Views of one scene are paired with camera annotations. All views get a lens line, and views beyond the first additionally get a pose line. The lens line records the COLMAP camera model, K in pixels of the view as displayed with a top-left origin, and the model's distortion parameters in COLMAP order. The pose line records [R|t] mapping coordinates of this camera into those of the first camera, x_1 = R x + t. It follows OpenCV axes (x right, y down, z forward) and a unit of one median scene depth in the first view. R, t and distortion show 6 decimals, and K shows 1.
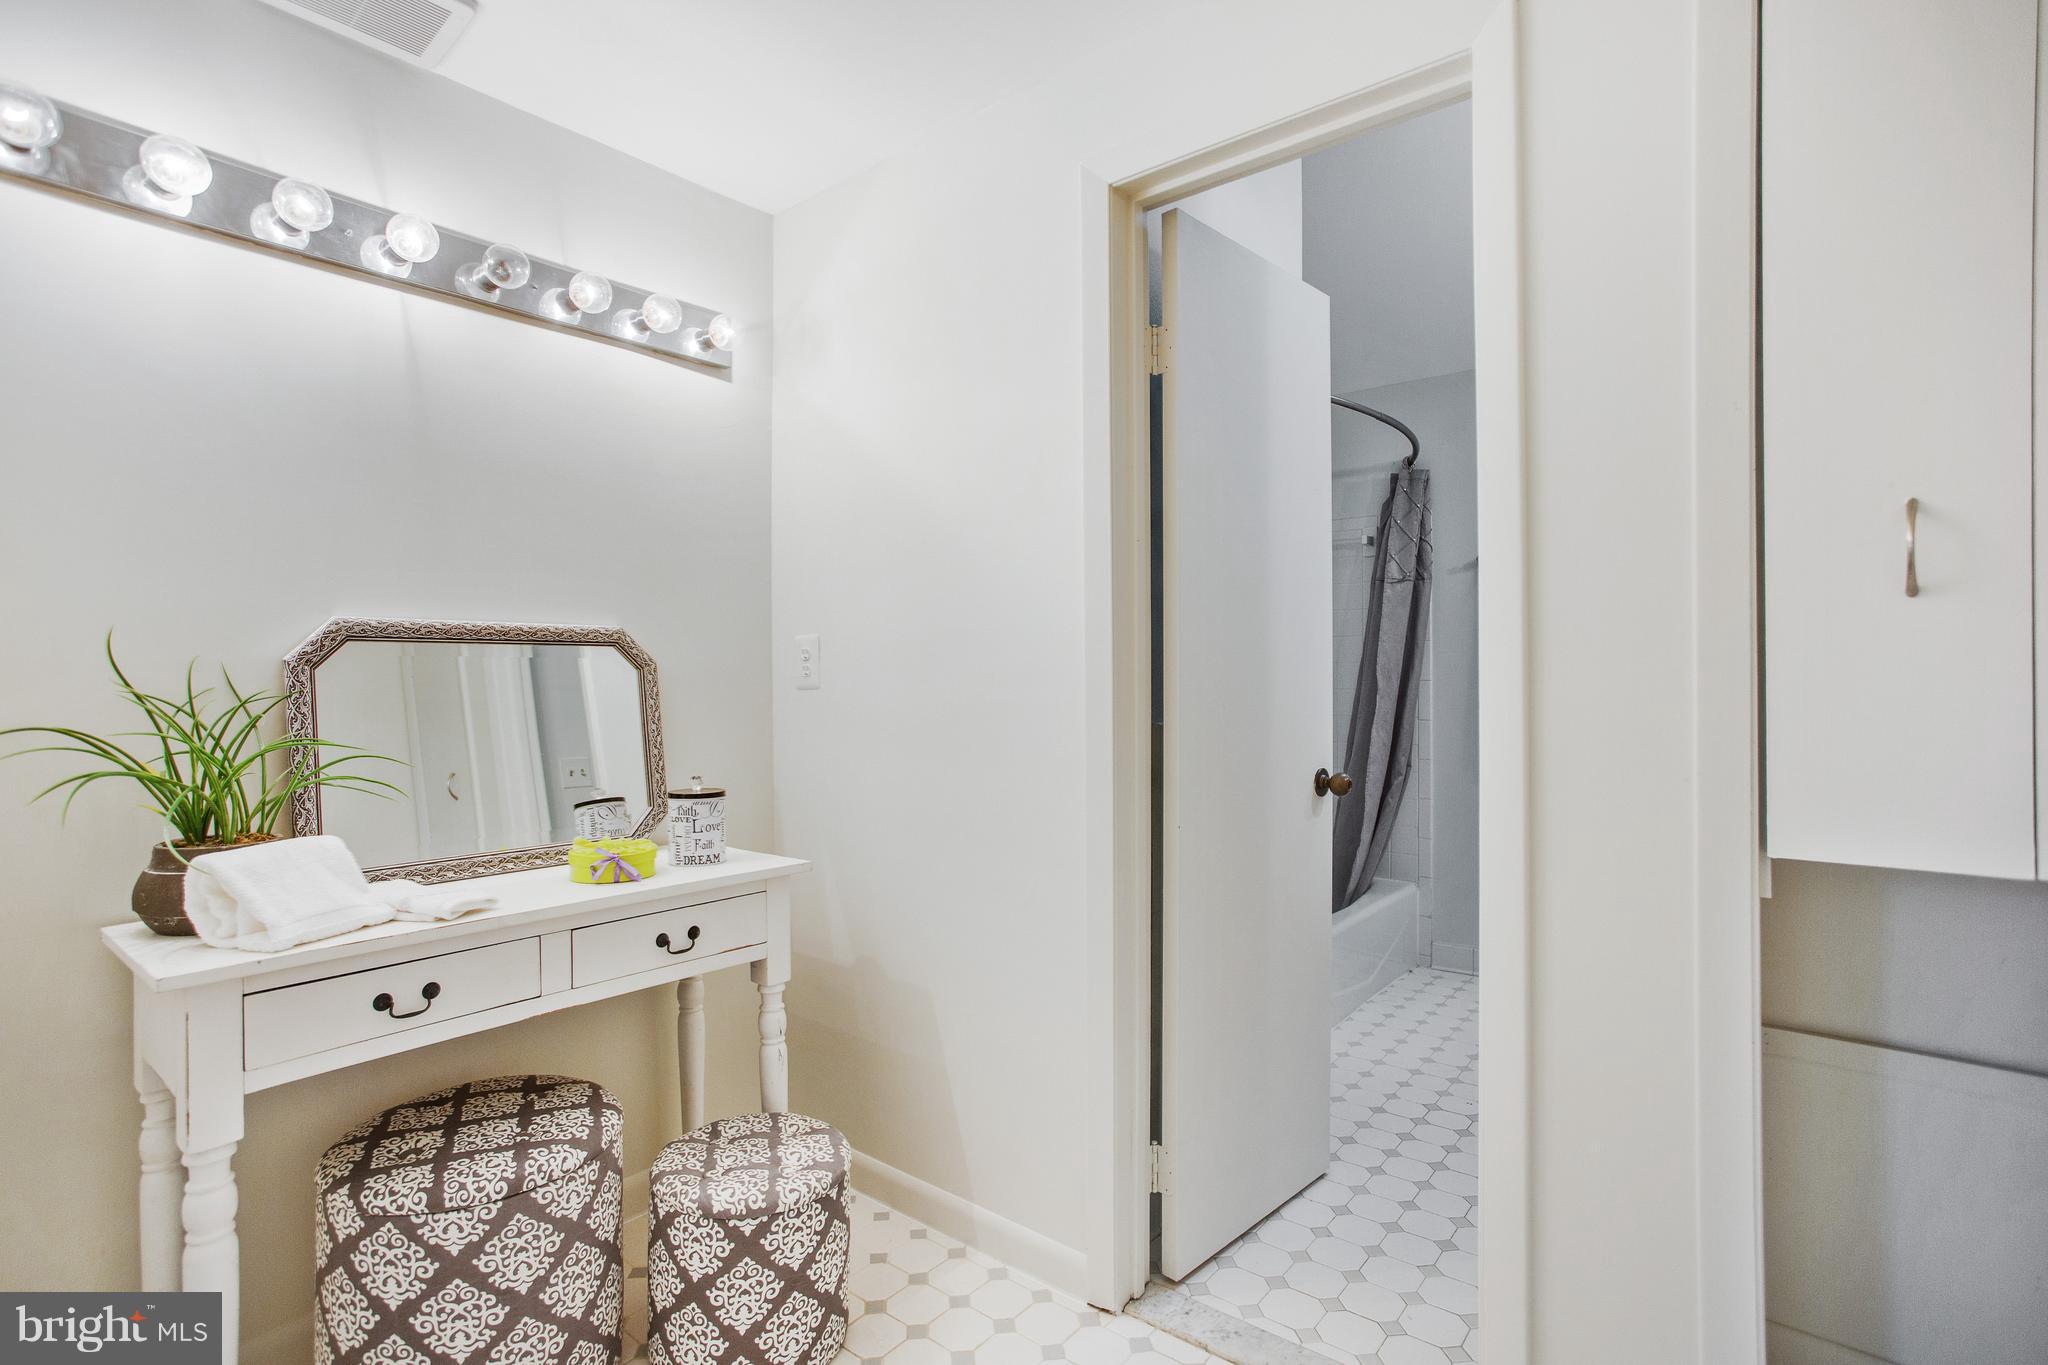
lens RADIAL K [[990.1, 0, 1035.4], [0, 990.1, 675.7], [0, 0, 1]] dist [-0.010570, 0.000908]
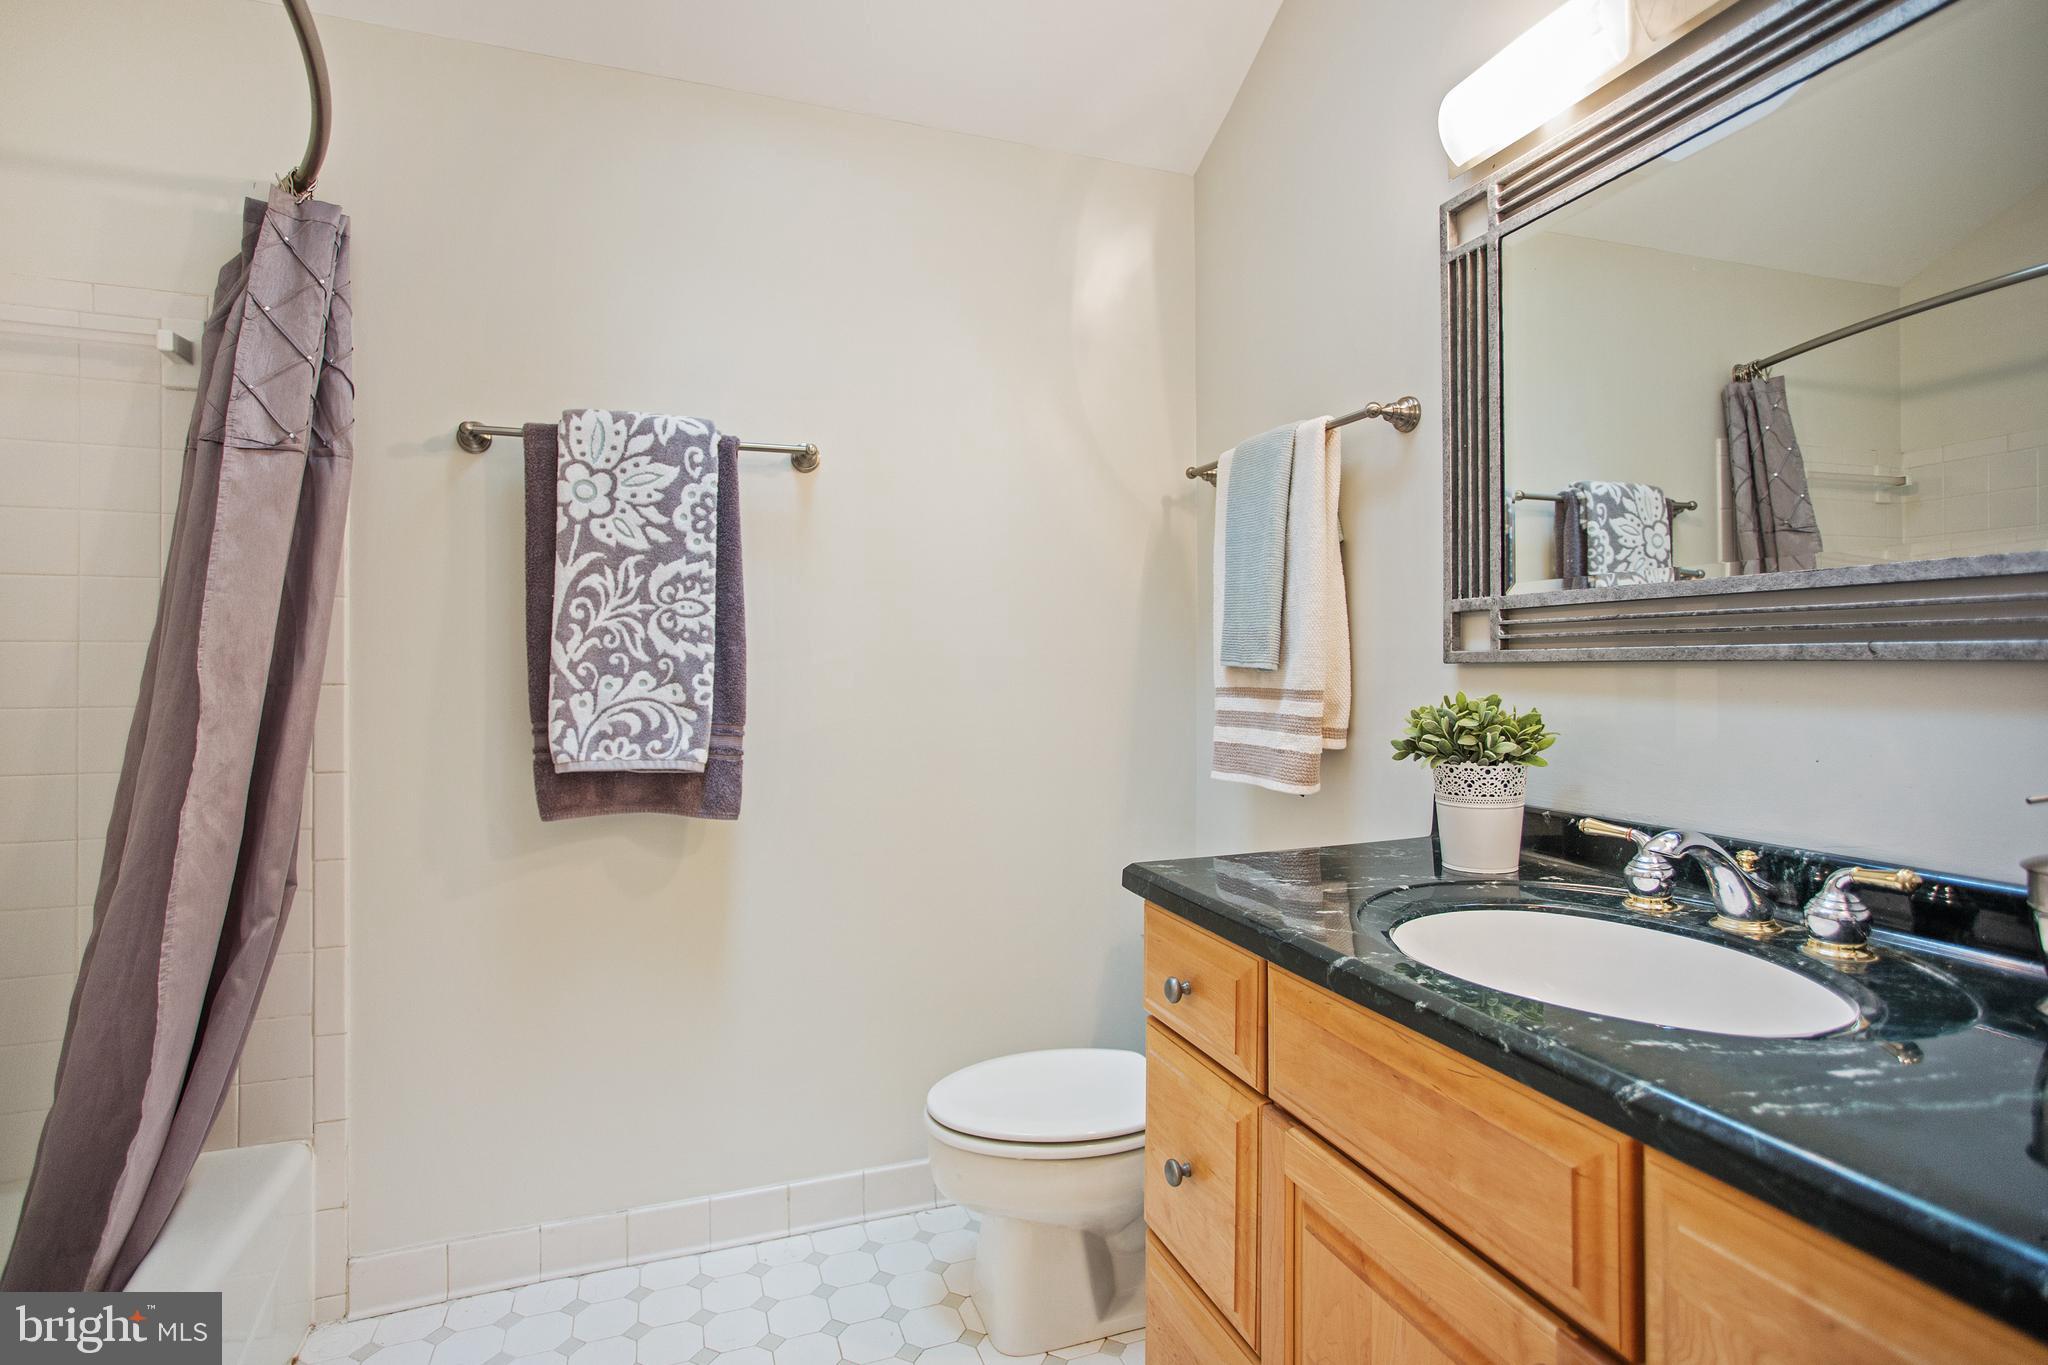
lens RADIAL K [[990.1, 0, 1043.4], [0, 990.1, 675.7], [0, 0, 1]] dist [-0.010570, 0.000908]
pose [[0.512755, 0.006336, 0.858512, 0.178789], [-0.003053, 0.999980, -0.005557, 0.002144], [-0.858530, 0.000228, 0.512764, 0.501155]]
